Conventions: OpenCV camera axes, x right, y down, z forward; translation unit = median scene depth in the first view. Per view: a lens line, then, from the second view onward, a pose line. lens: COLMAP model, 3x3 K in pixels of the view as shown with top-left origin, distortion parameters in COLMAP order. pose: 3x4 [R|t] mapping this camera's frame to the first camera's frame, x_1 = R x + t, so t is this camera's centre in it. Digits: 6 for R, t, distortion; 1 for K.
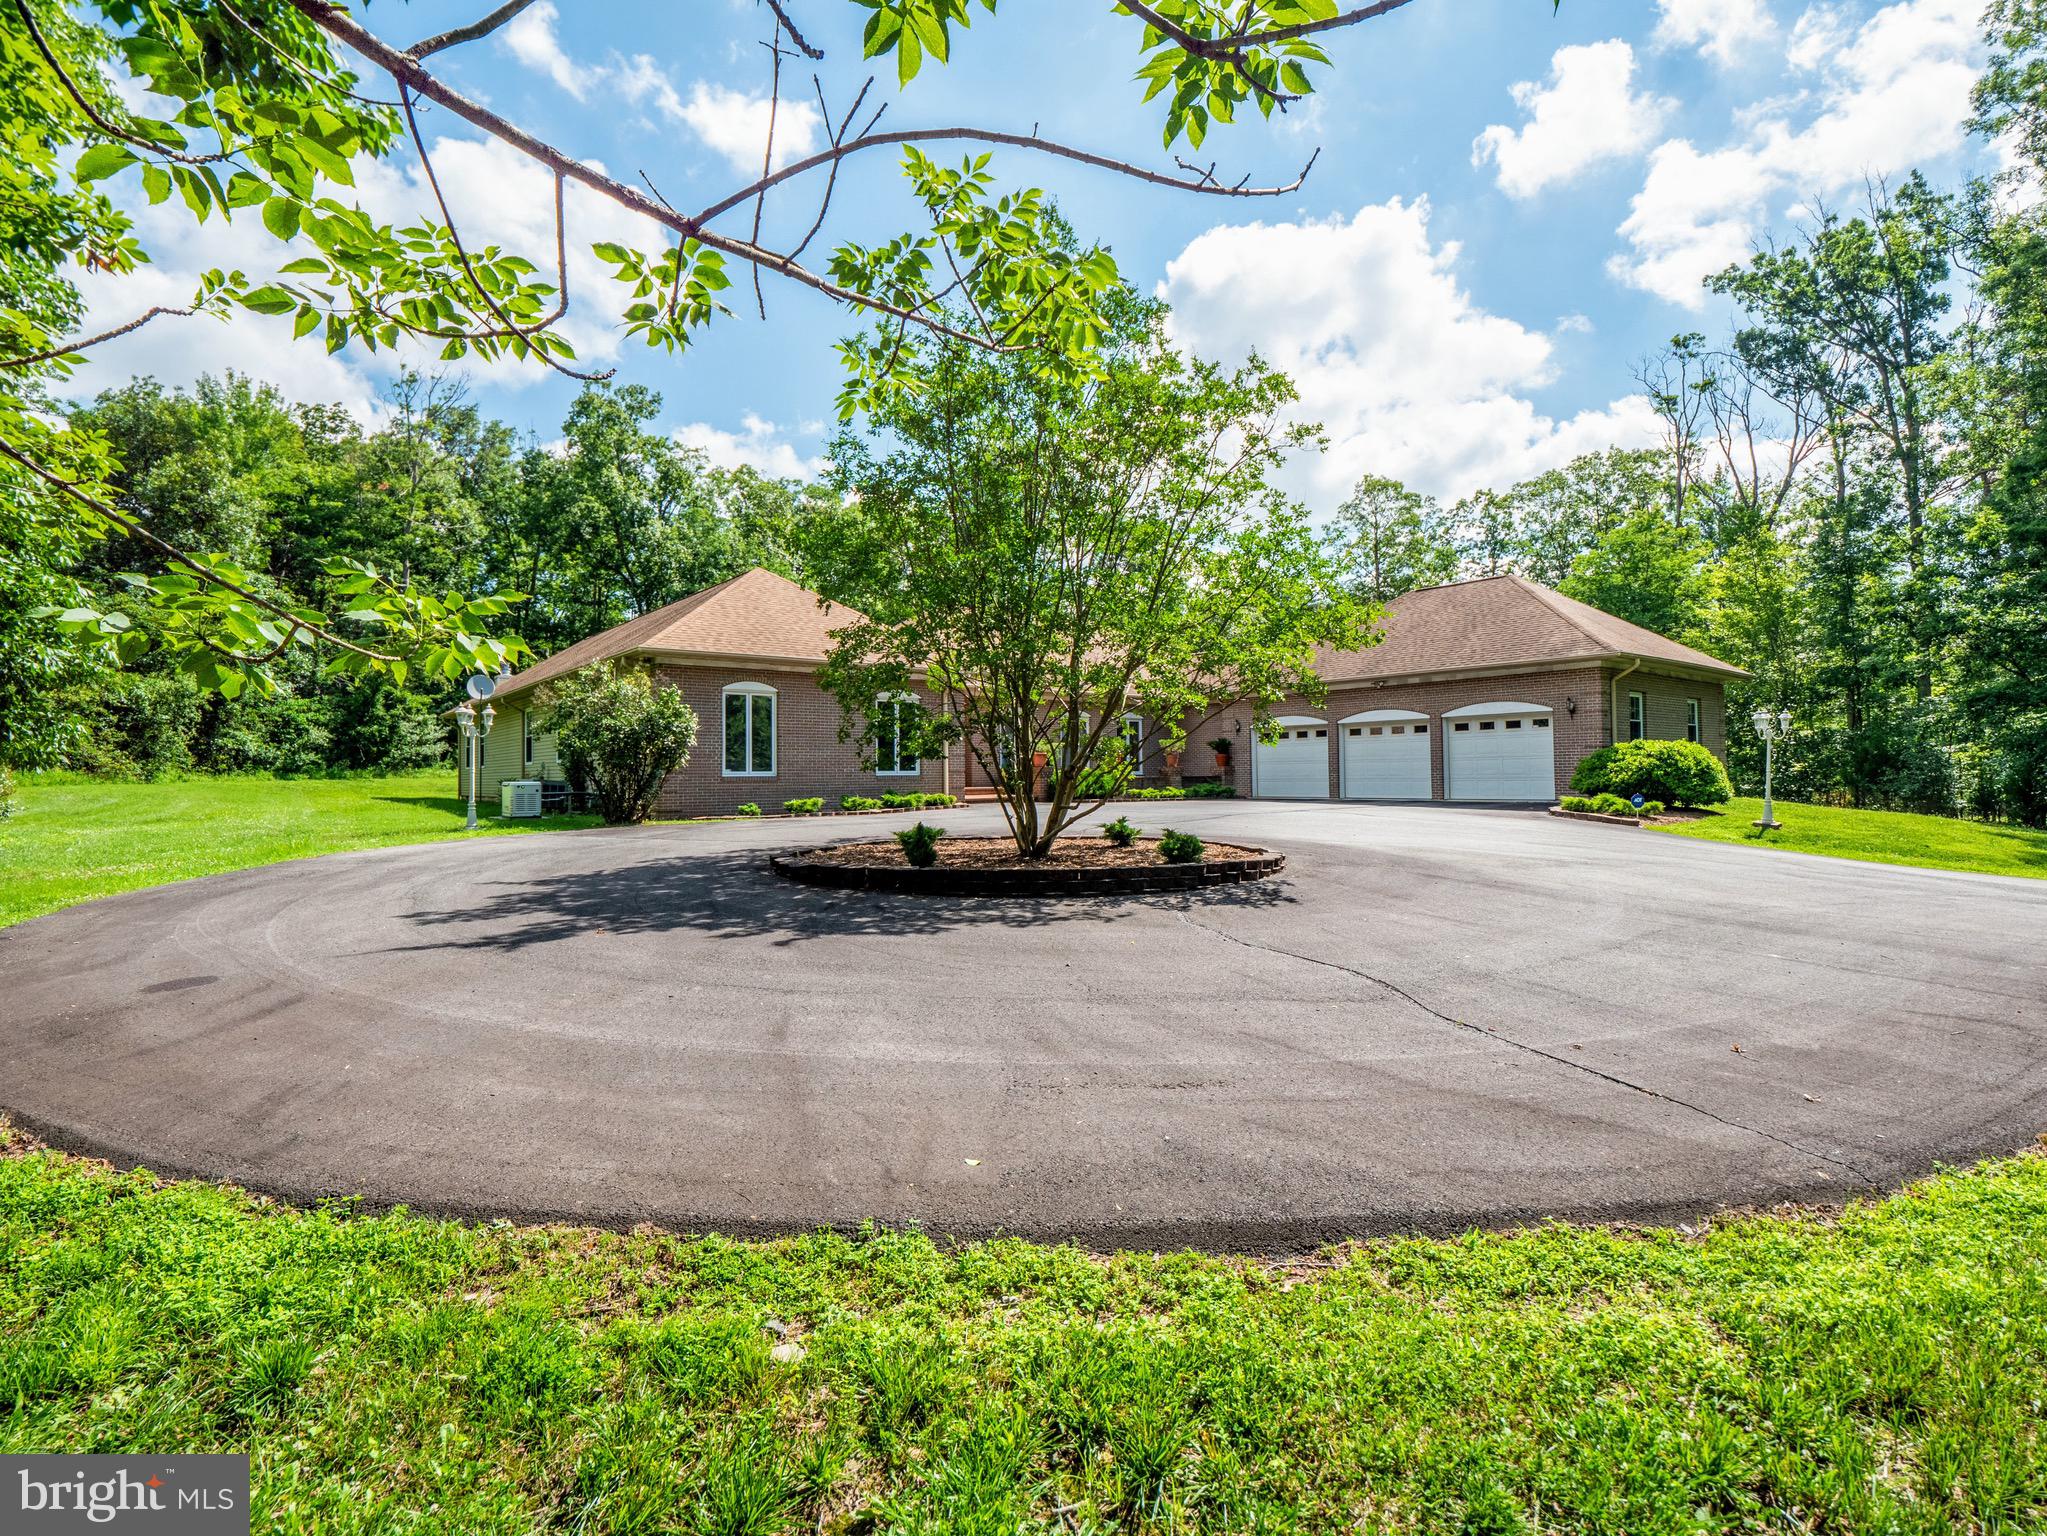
lens RADIAL K [[1006.0, 0, 1023.5], [0, 1006.0, 768.0], [0, 0, 1]] dist [-0.000925, -0.000336]
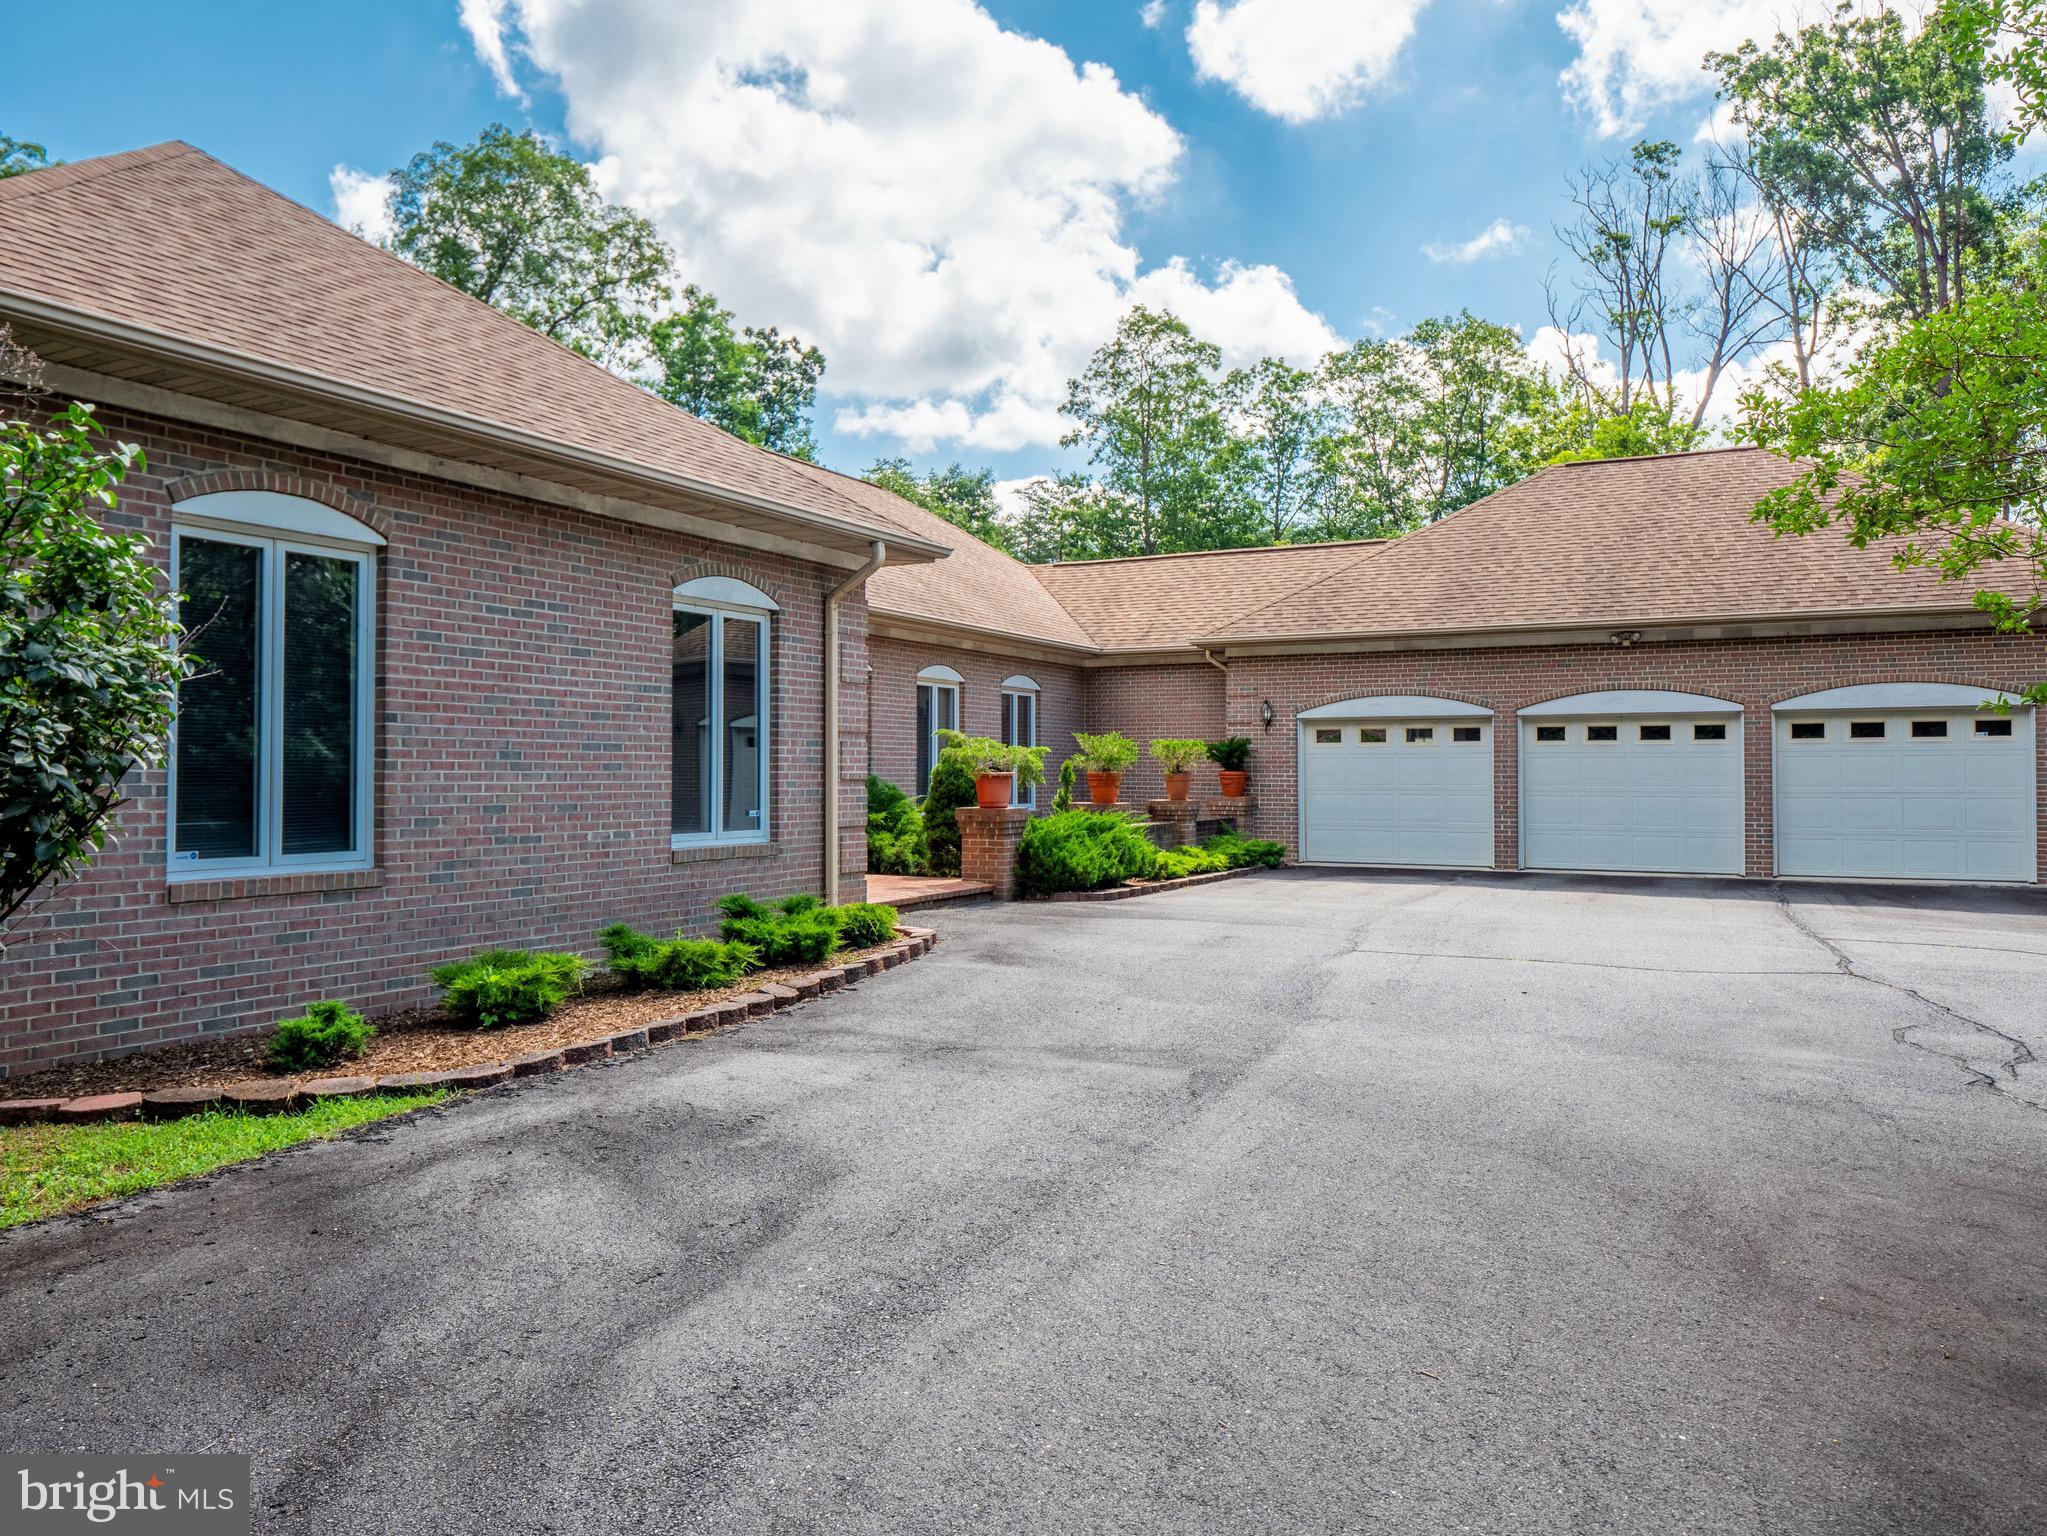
lens RADIAL K [[1448.8, 0, 1023.5], [0, 1448.8, 768.0], [0, 0, 1]] dist [0.003902, 0.001549]
pose [[0.910883, 0.013634, 0.412440, -0.203365], [-0.015267, 0.999883, 0.000666, -0.016779], [-0.412382, -0.006903, 0.910985, 0.504350]]
